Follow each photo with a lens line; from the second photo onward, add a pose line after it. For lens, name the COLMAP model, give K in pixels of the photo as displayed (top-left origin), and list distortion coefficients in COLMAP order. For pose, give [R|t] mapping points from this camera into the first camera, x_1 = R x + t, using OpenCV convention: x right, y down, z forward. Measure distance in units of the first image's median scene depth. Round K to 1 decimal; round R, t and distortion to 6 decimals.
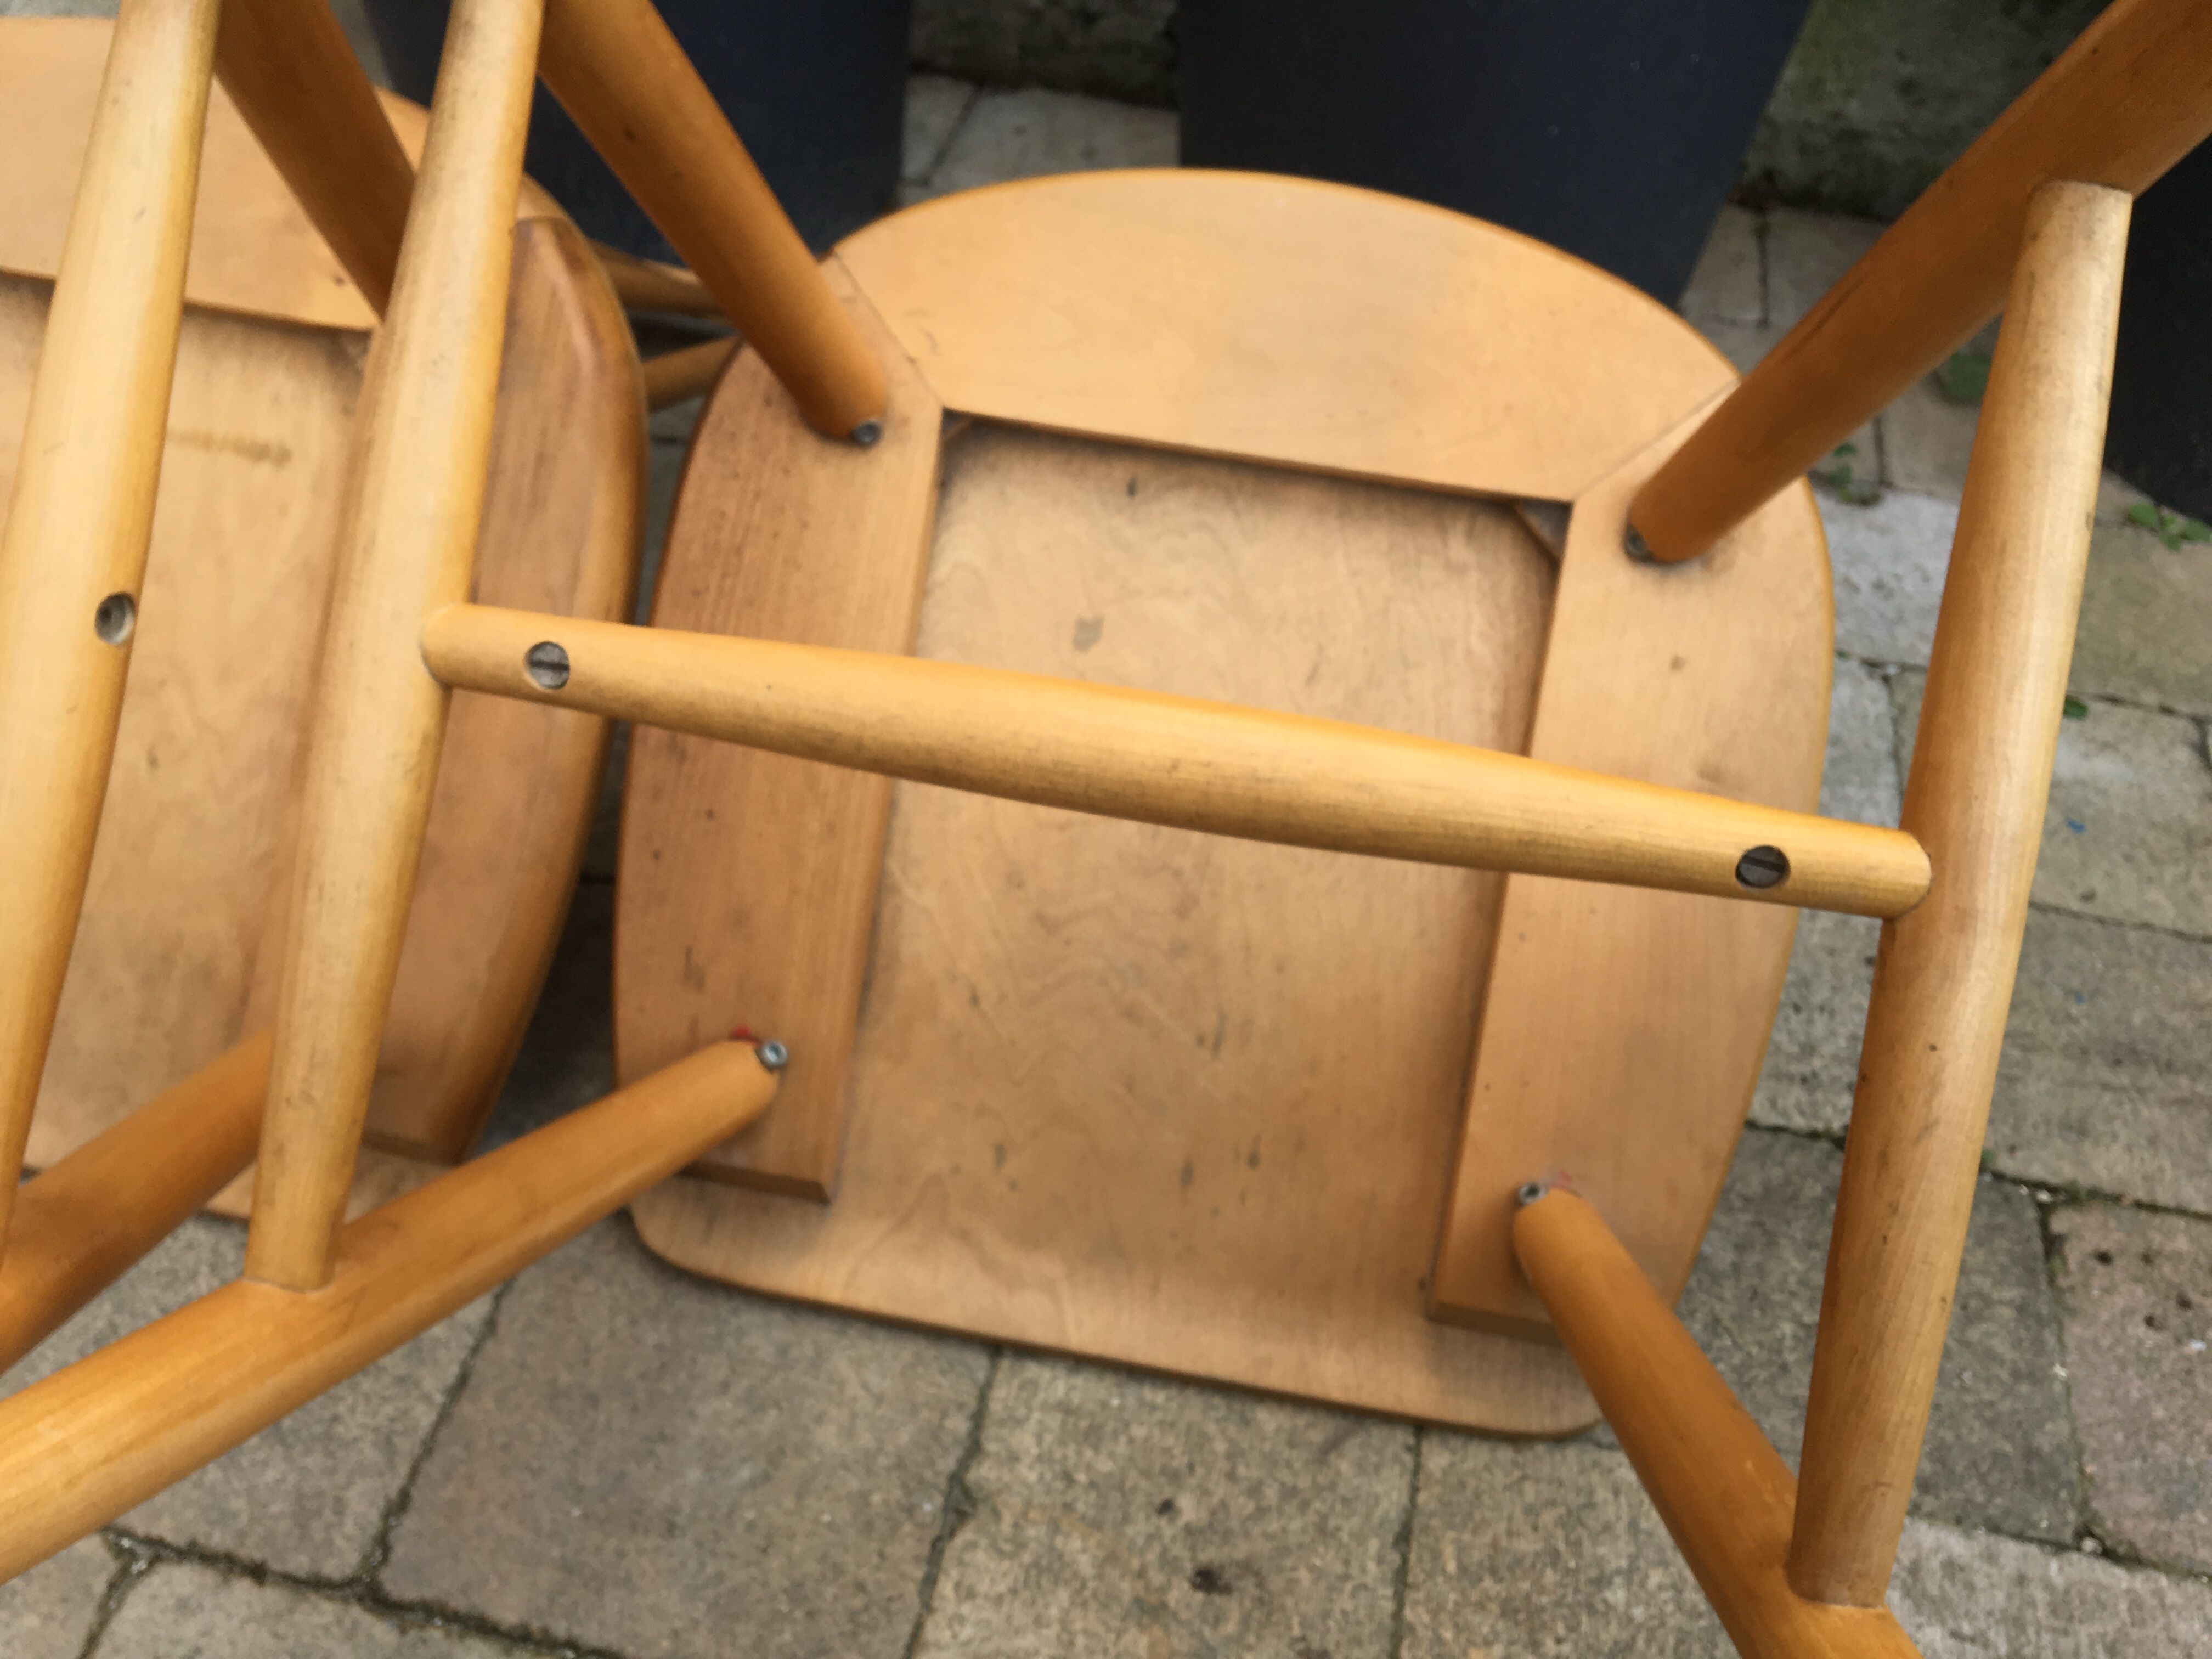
lens RADIAL K [[1887.3, 0, 1111.6], [0, 1887.3, 838.7], [0, 0, 1]] dist [0.038394, -0.063242]
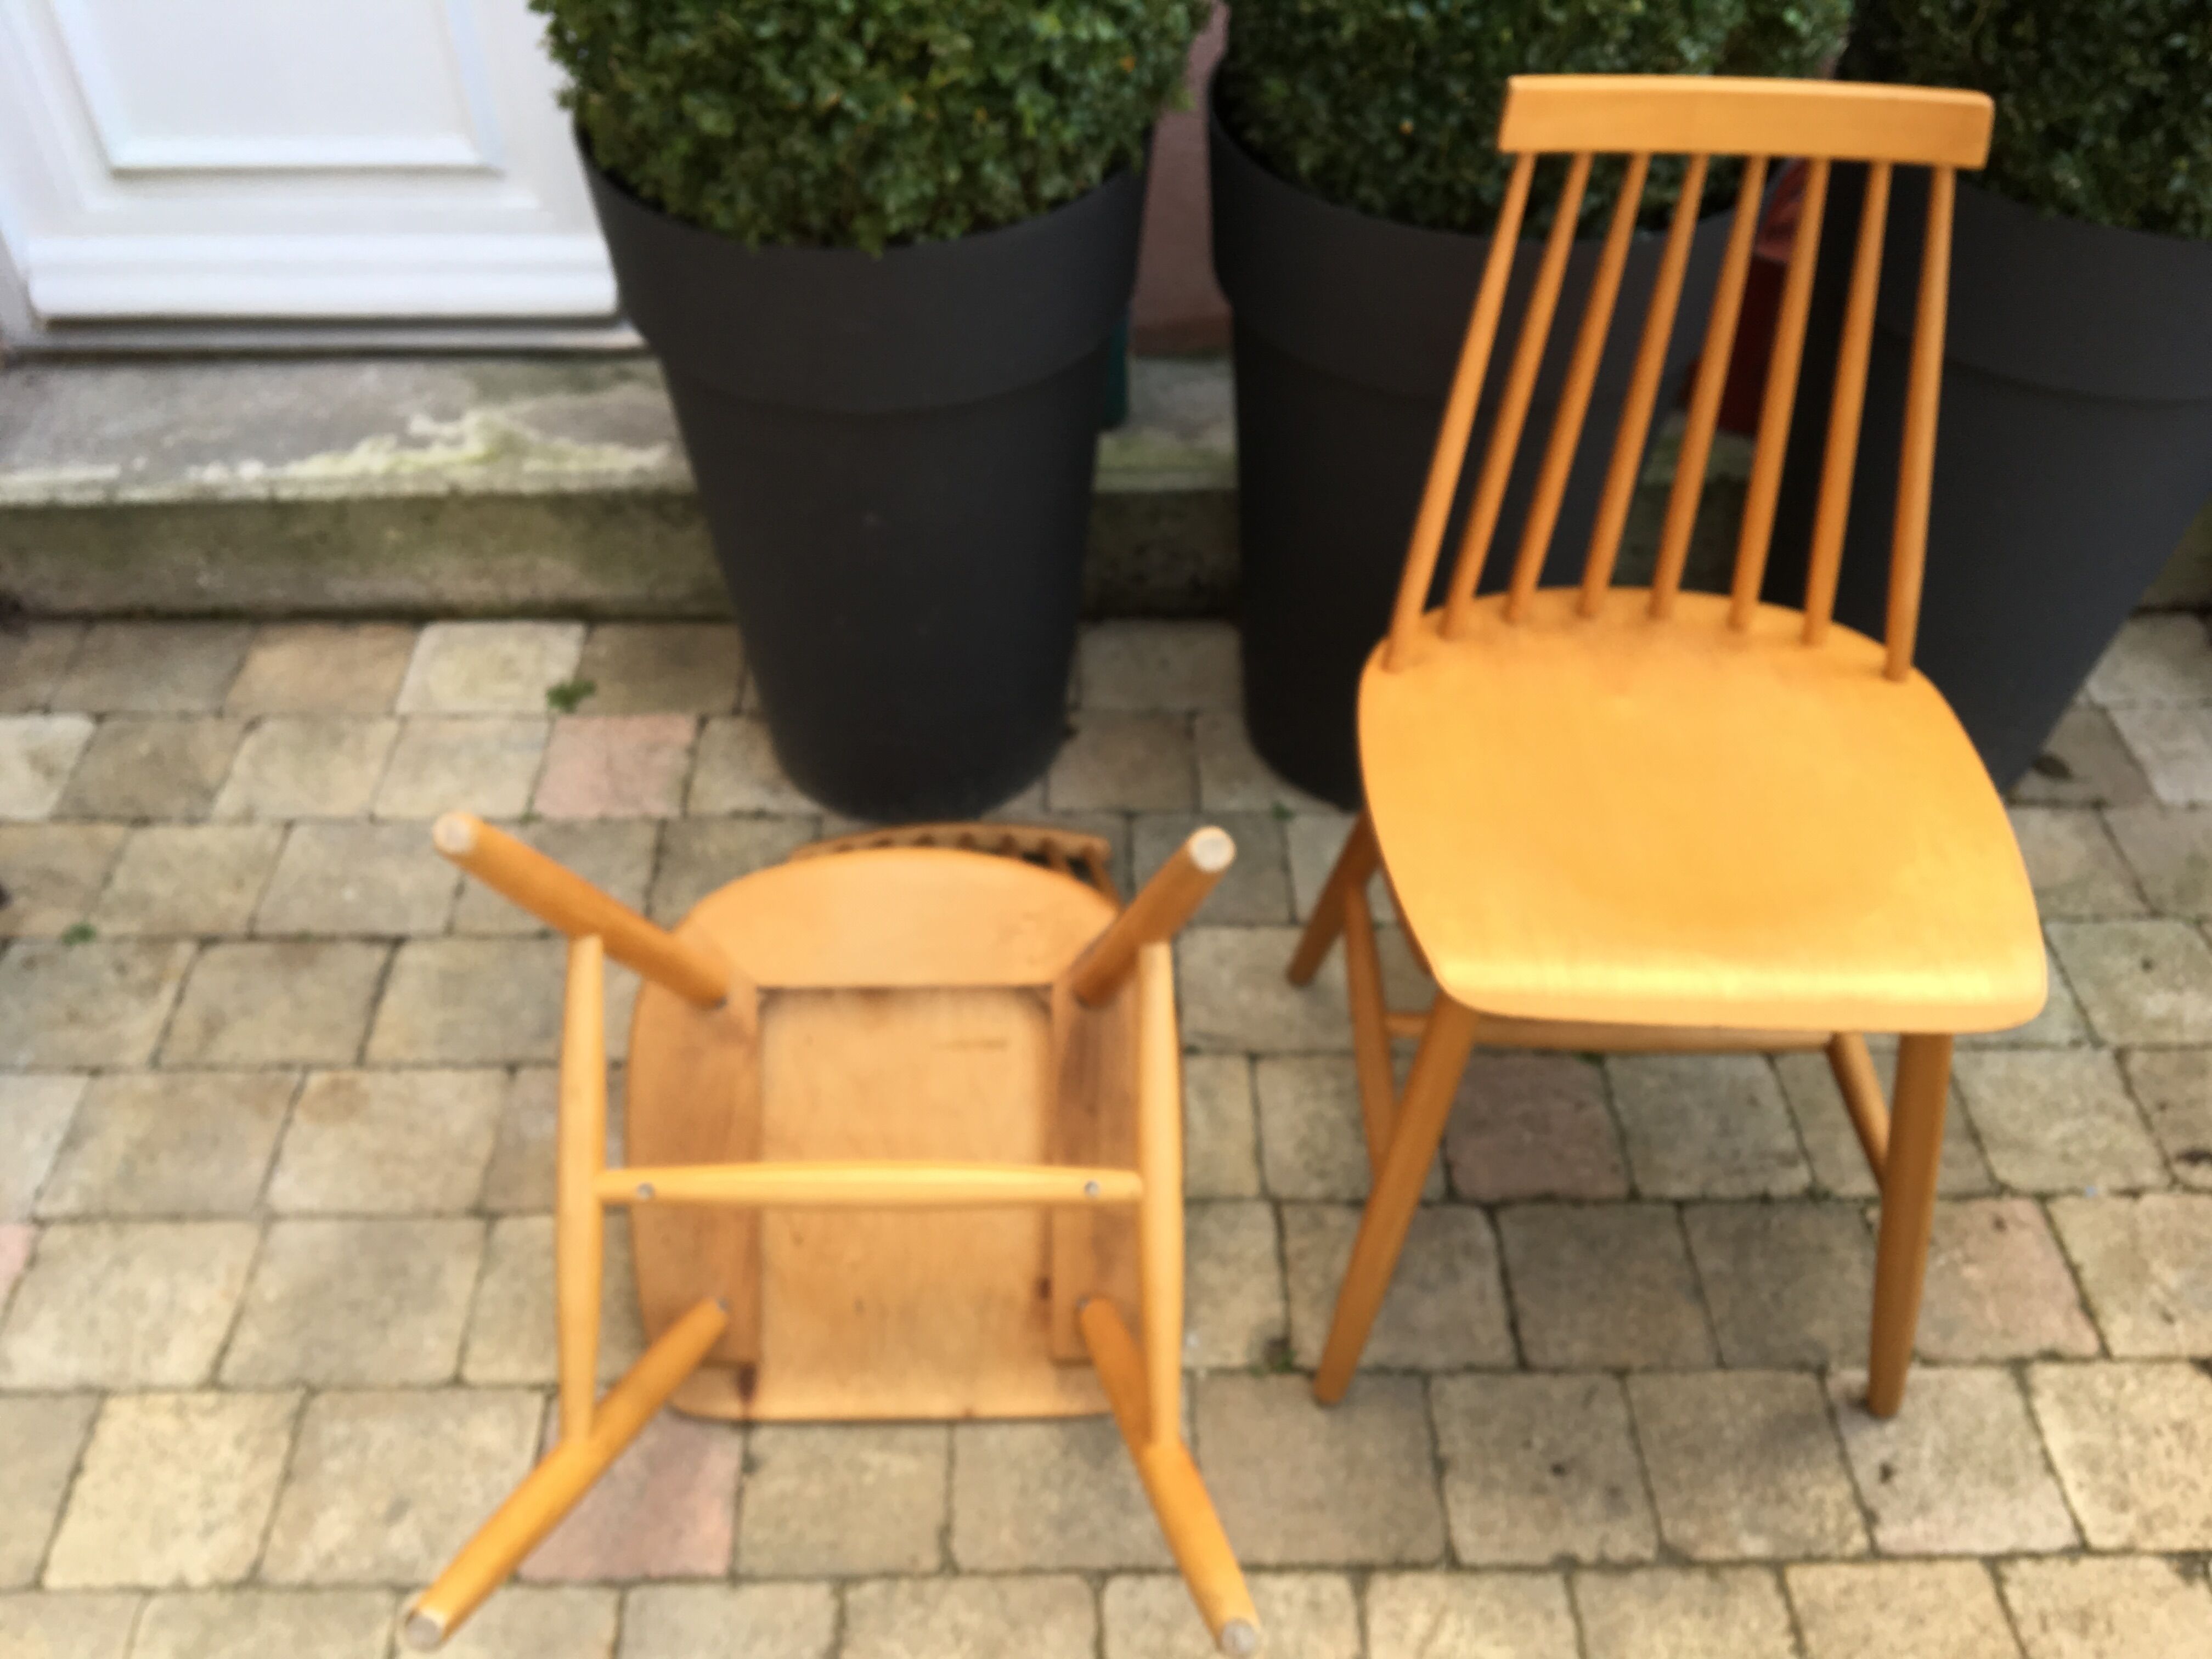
lens RADIAL K [[1887.3, 0, 1111.6], [0, 1887.3, 838.7], [0, 0, 1]] dist [0.038394, -0.063242]
pose [[0.970259, -0.197741, 0.139629, -0.600778], [0.201735, 0.979327, -0.014908, -0.393076], [-0.133795, 0.042632, 0.990092, -1.125180]]
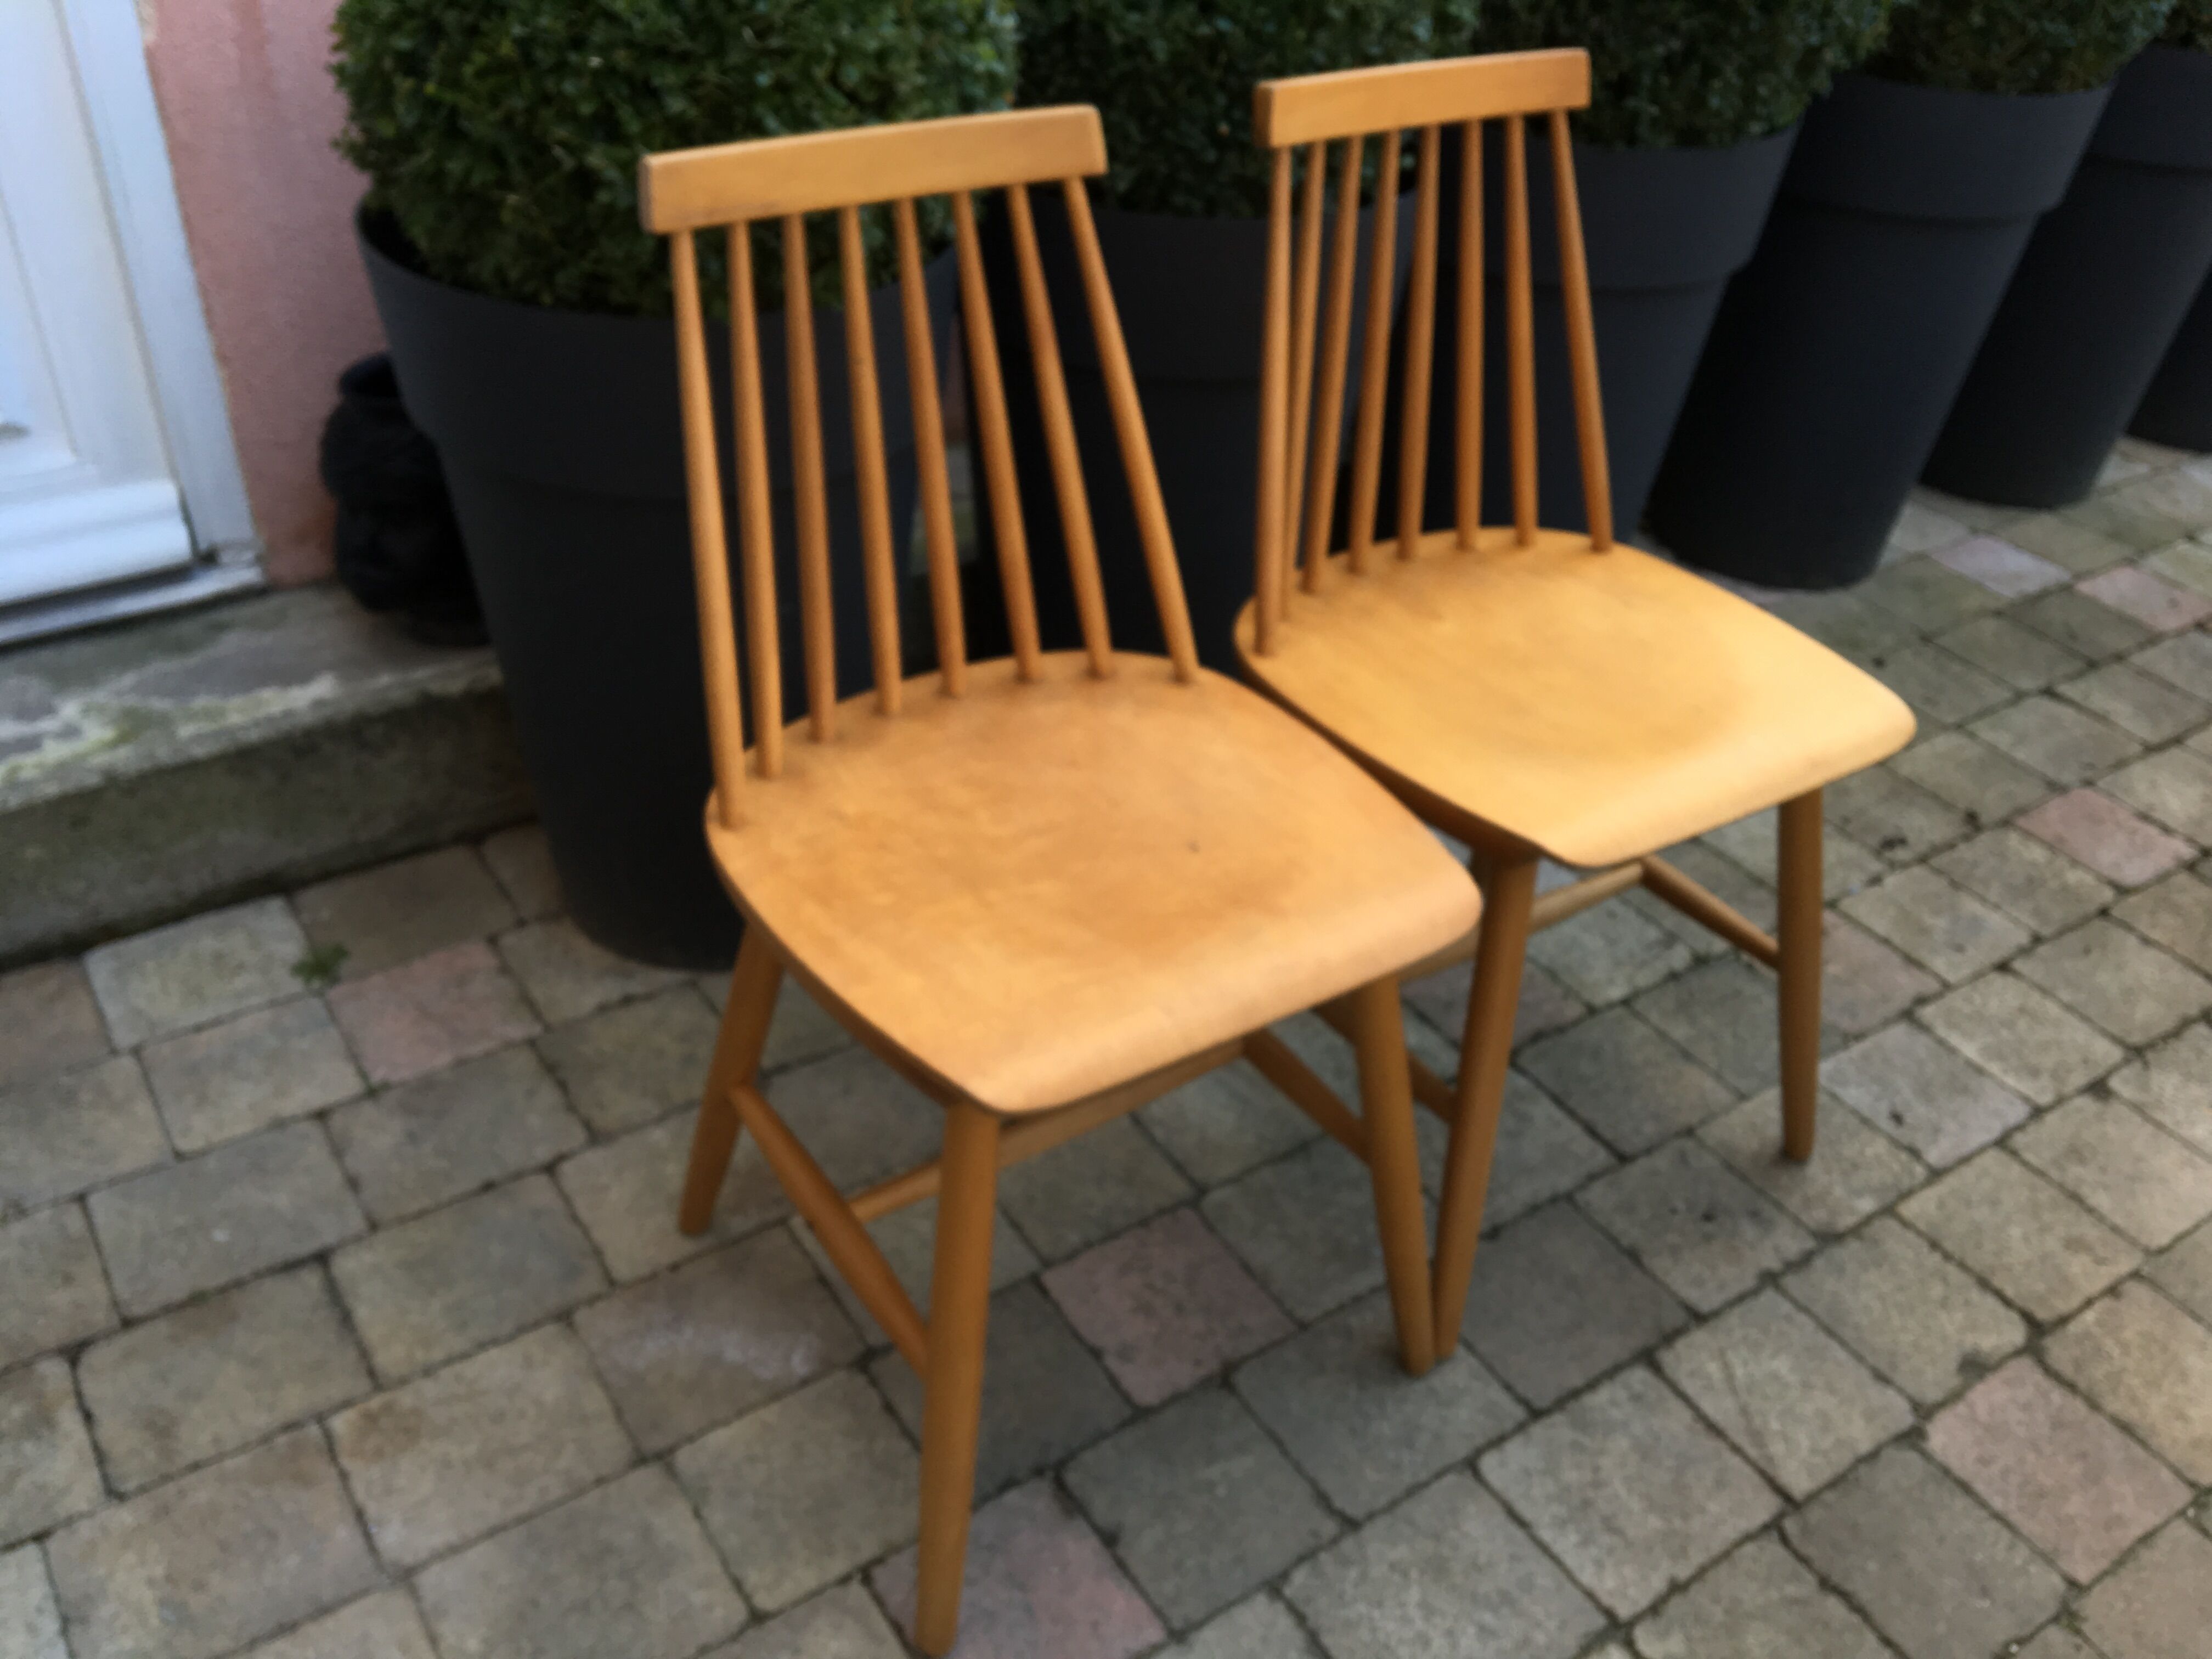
lens RADIAL K [[1887.3, 0, 1111.6], [0, 1887.3, 838.7], [0, 0, 1]] dist [0.038394, -0.063242]
pose [[0.689729, -0.433847, 0.579699, -1.676761], [0.514953, 0.856745, 0.028493, -0.501410], [-0.509015, 0.278865, 0.814333, -0.757821]]
